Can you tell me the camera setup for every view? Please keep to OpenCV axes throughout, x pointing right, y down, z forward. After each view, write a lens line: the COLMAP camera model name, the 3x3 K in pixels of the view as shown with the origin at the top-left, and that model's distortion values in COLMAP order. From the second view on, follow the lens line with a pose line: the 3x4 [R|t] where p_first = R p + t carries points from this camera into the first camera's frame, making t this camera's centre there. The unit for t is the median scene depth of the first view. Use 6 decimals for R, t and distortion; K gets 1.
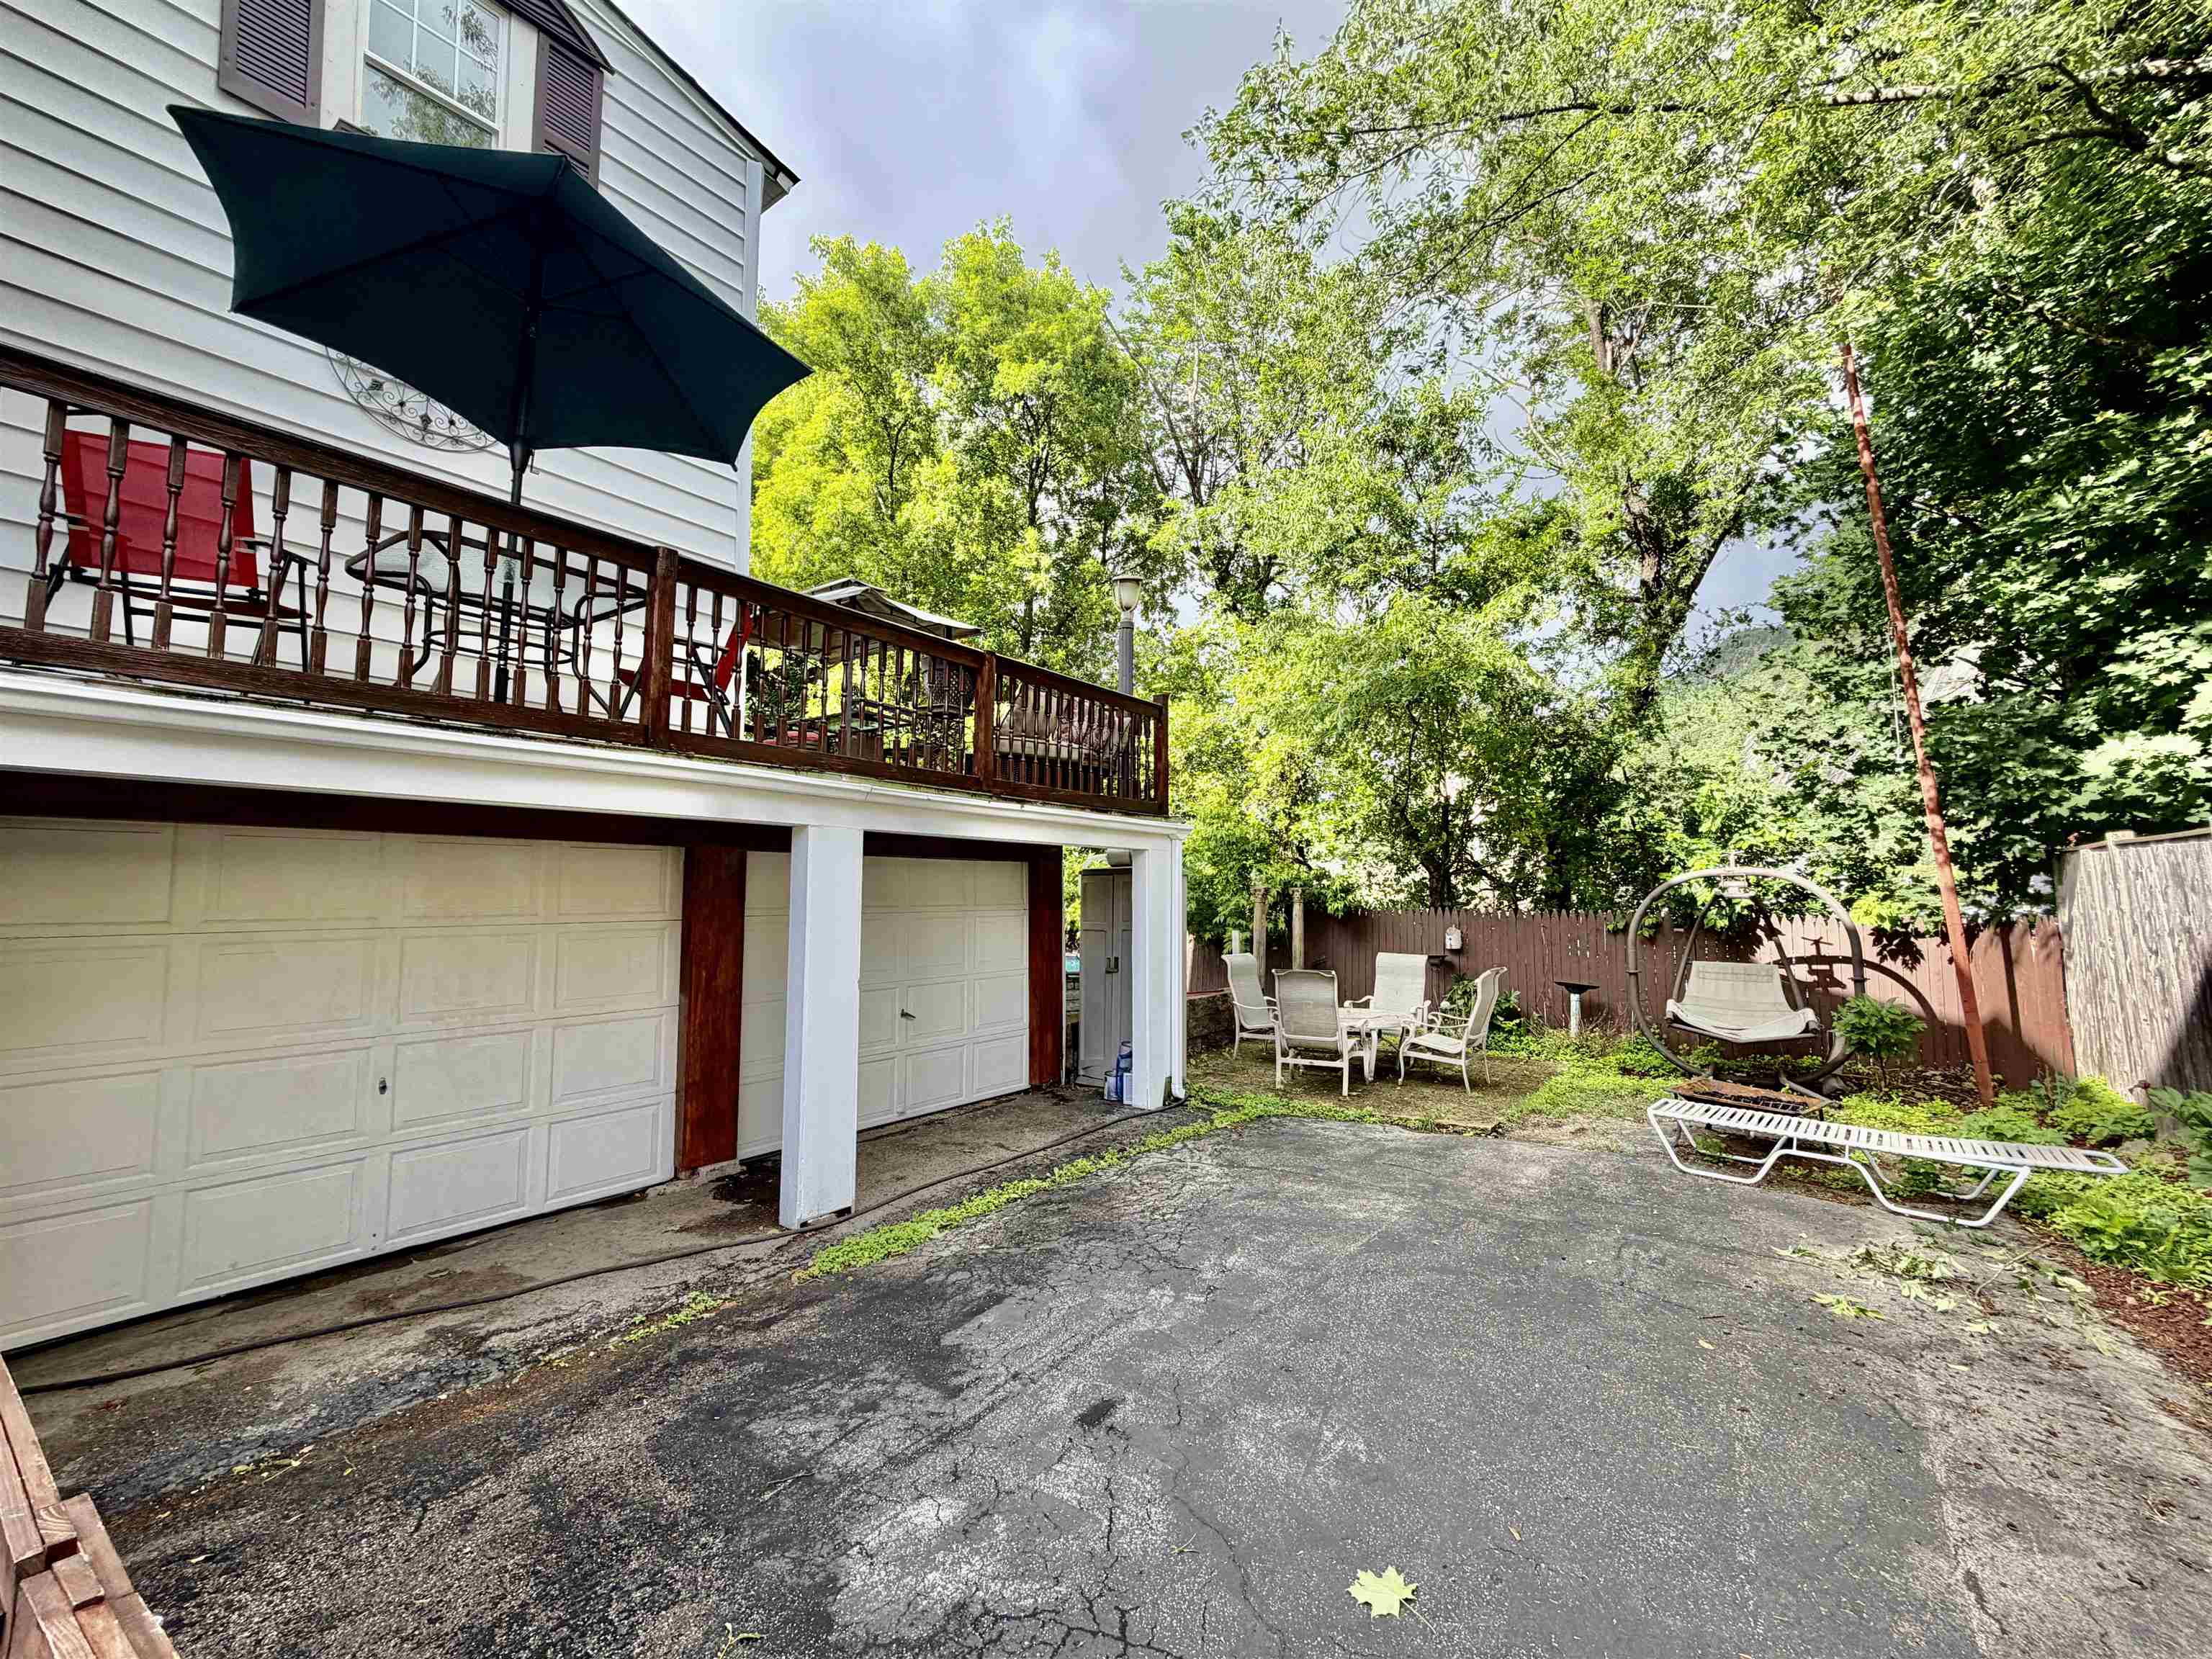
lens RADIAL K [[890.6, 0, 1101.3], [0, 890.6, 827.5], [0, 0, 1]] dist [0.001123, -0.000287]
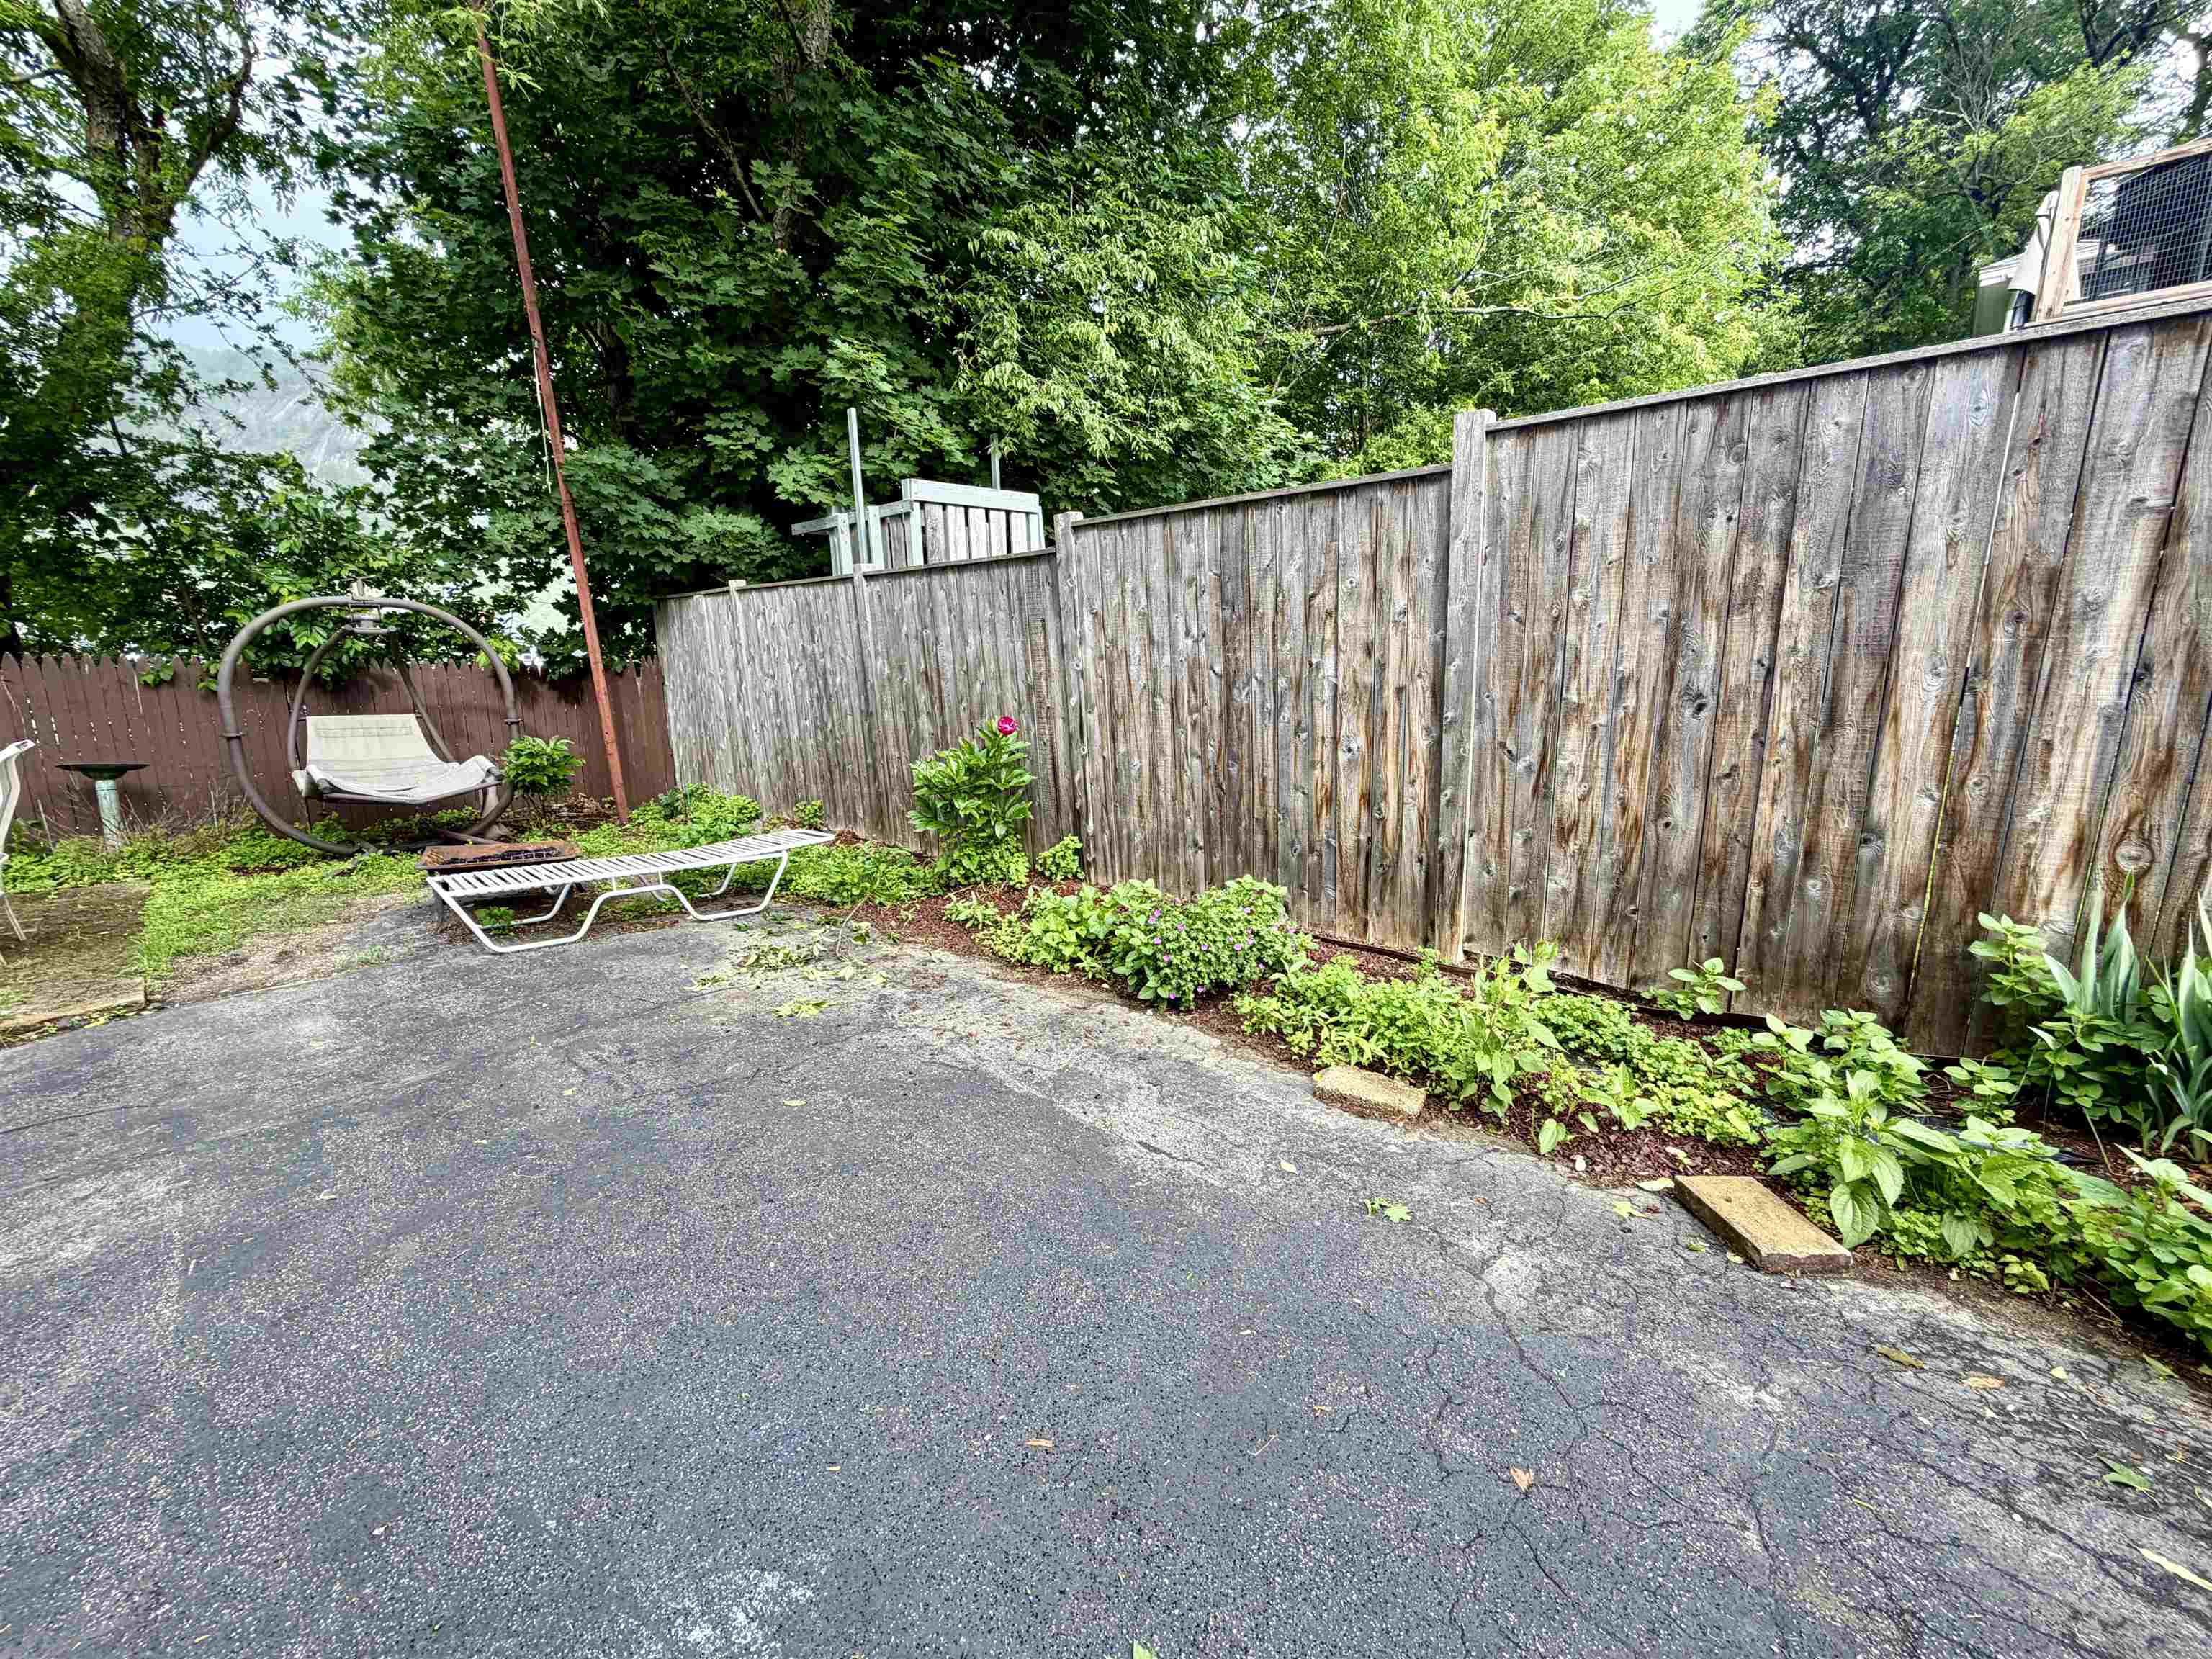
lens RADIAL K [[890.6, 0, 1106.9], [0, 890.6, 807.6], [0, 0, 1]] dist [0.001123, -0.000287]
pose [[0.127568, -0.159198, 0.978970, -0.054356], [-0.076054, 0.982558, 0.169692, 0.078600], [-0.988910, -0.096102, 0.113235, 0.389155]]
